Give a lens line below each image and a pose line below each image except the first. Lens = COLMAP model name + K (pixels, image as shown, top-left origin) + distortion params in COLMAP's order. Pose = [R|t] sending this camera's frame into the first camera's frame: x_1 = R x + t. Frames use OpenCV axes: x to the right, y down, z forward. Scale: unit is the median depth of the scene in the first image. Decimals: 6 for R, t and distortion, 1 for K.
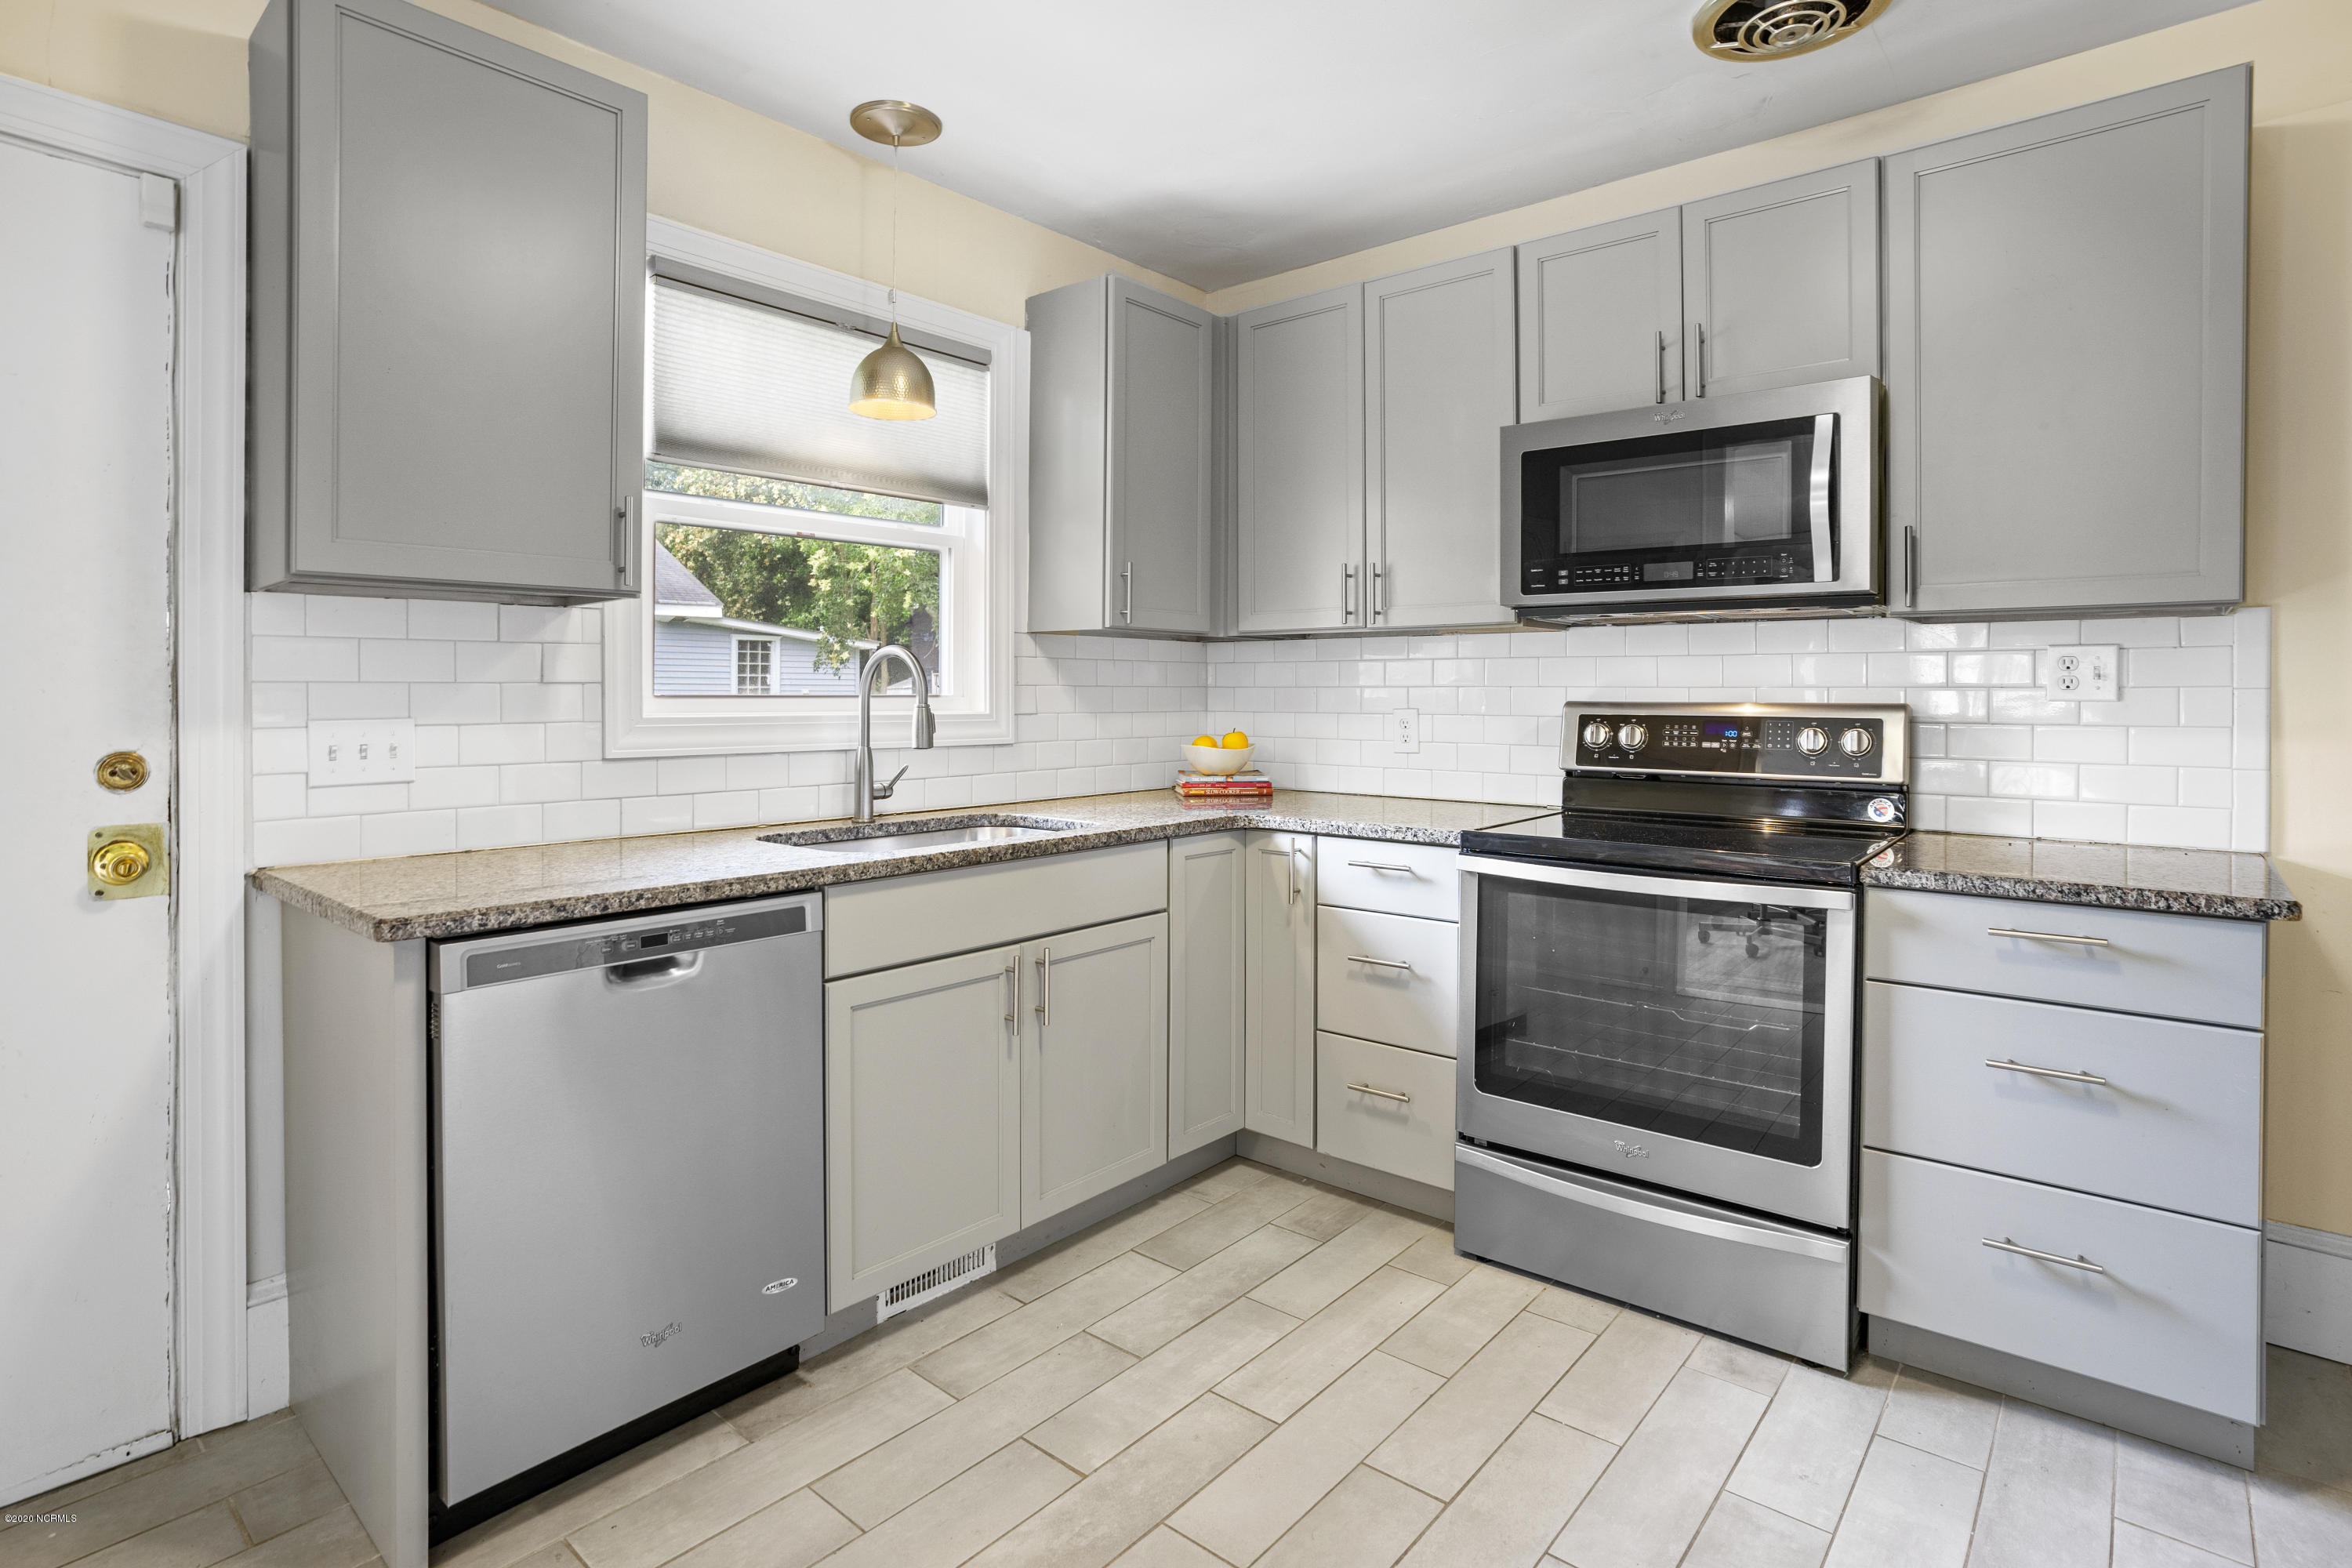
lens RADIAL K [[1183.4, 0, 1157.0], [0, 1183.4, 702.8], [0, 0, 1]] dist [-0.055026, 0.024575]
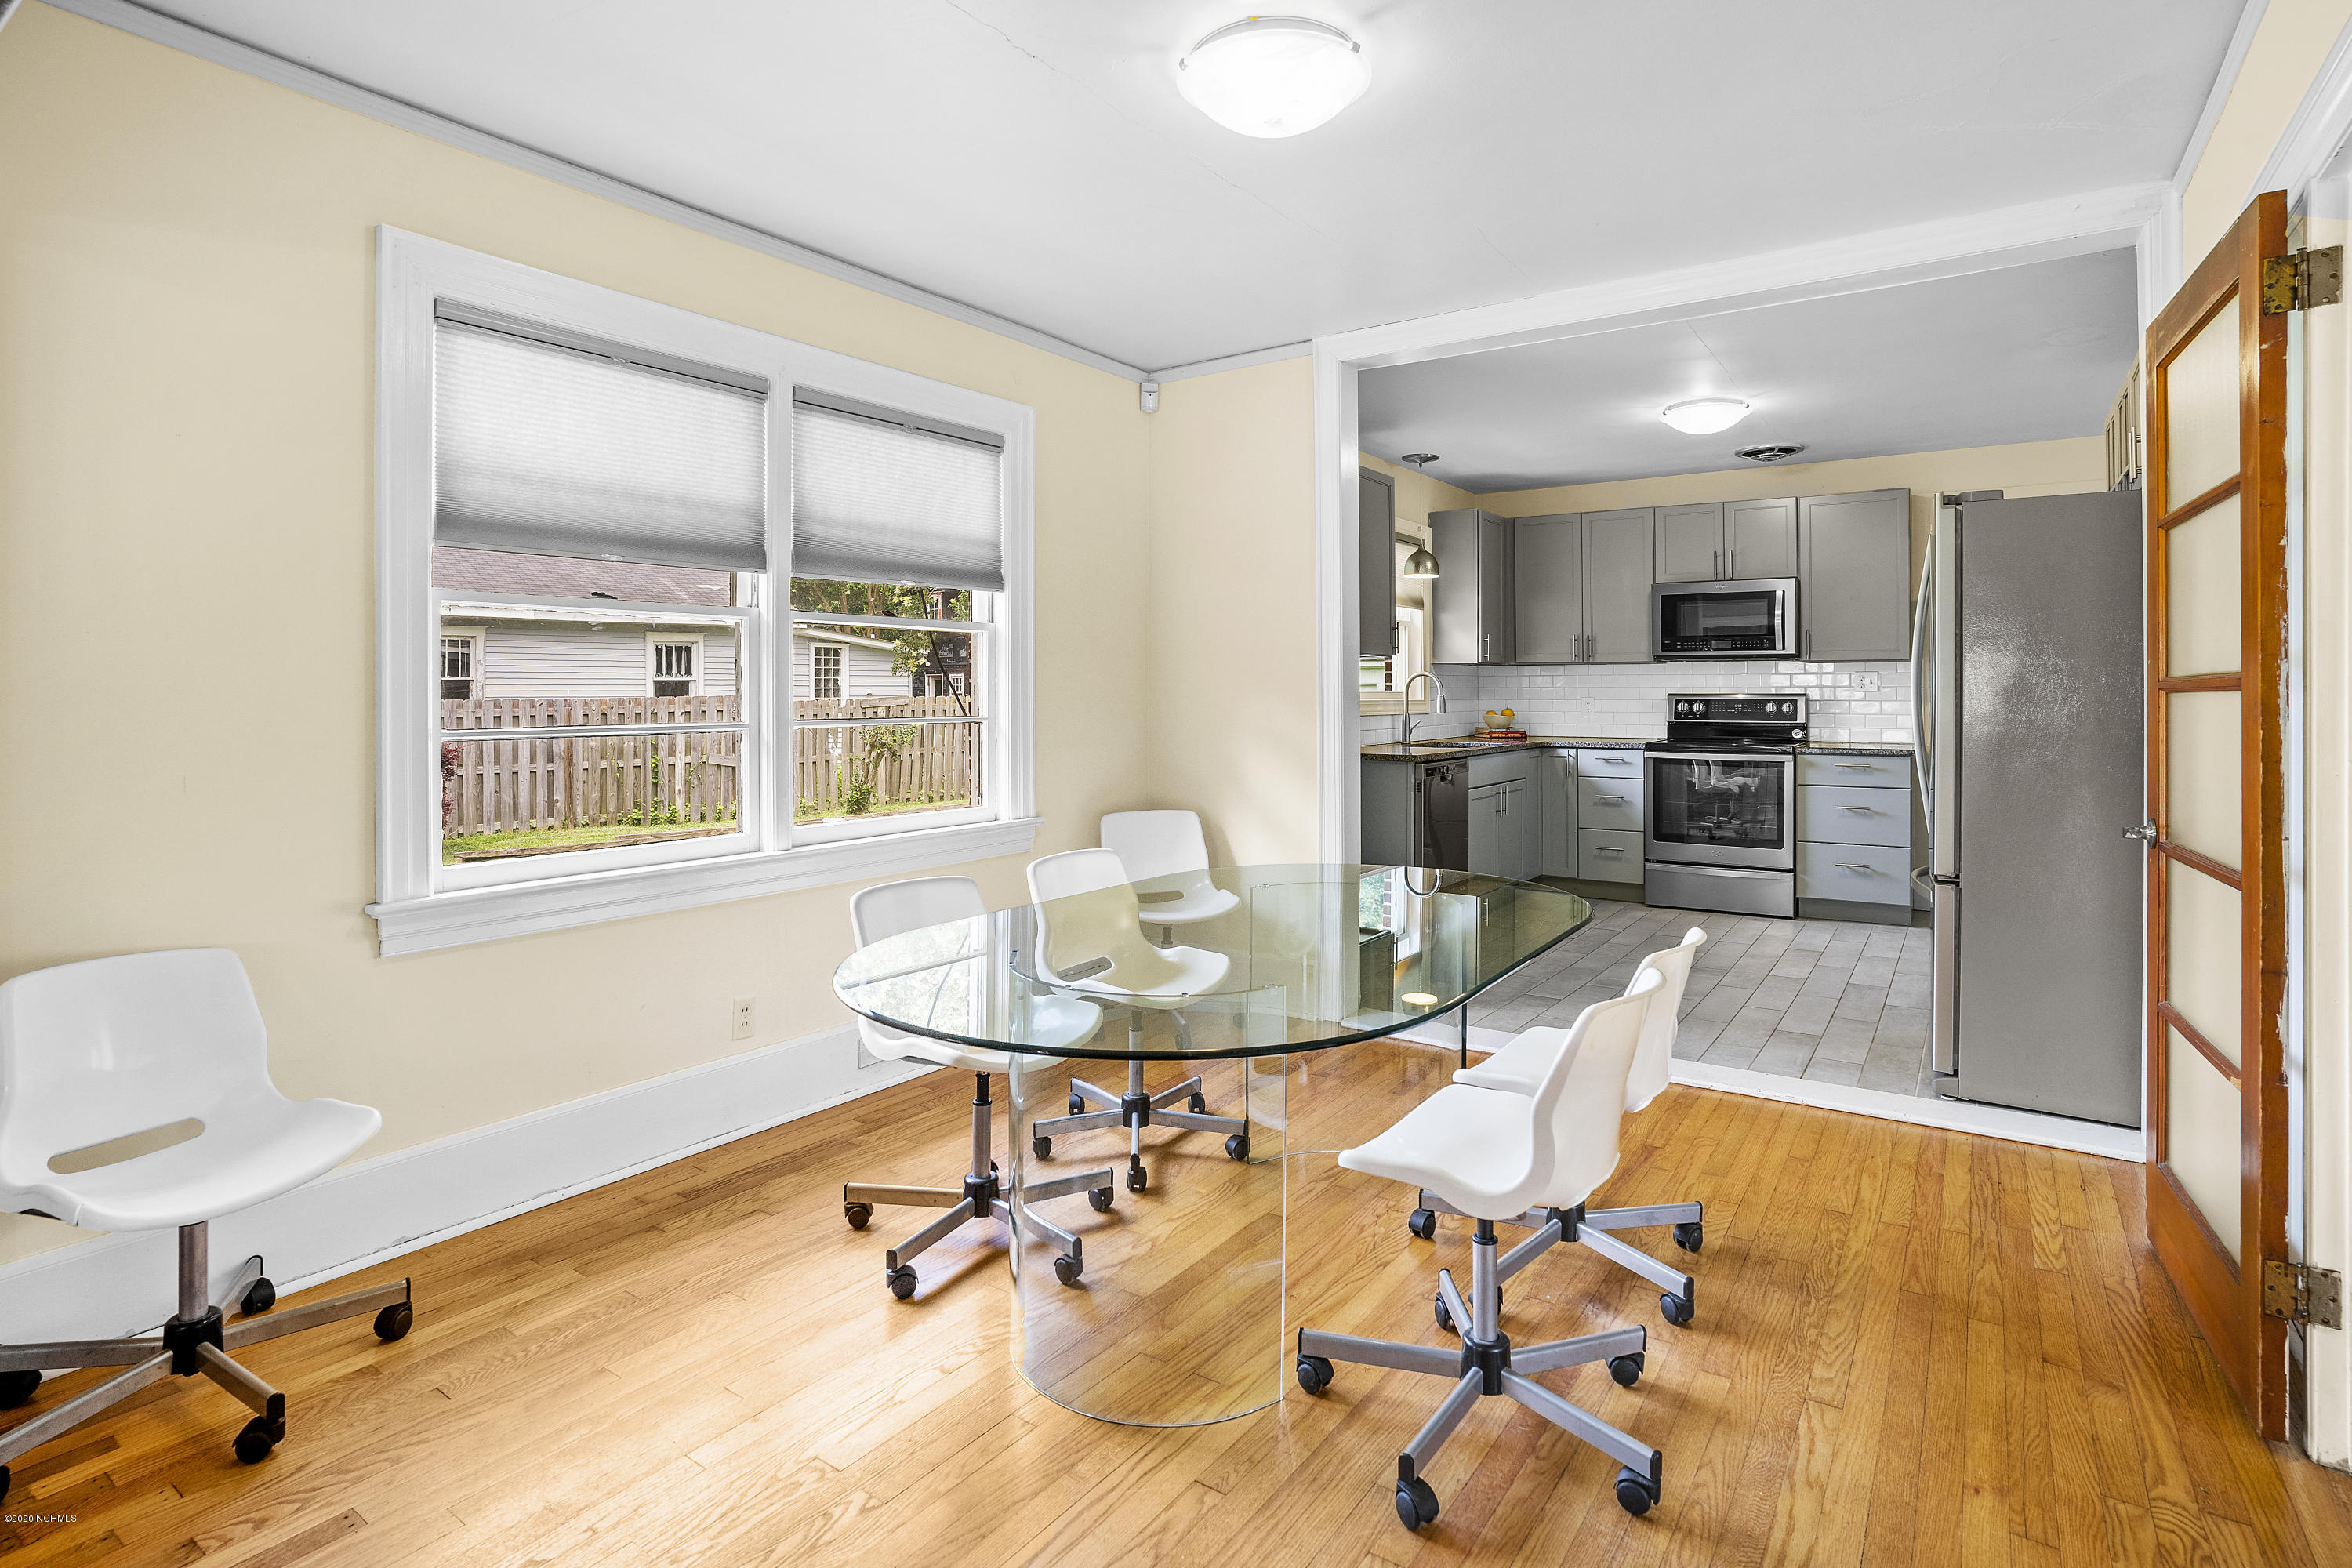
lens RADIAL K [[1183.4, 0, 1157.0], [0, 1183.4, 702.8], [0, 0, 1]] dist [-0.055026, 0.024575]
pose [[0.994824, -0.004550, 0.101507, -1.051734], [0.004432, 0.999989, 0.001388, 0.011120], [-0.101512, -0.000931, 0.994834, -1.434836]]
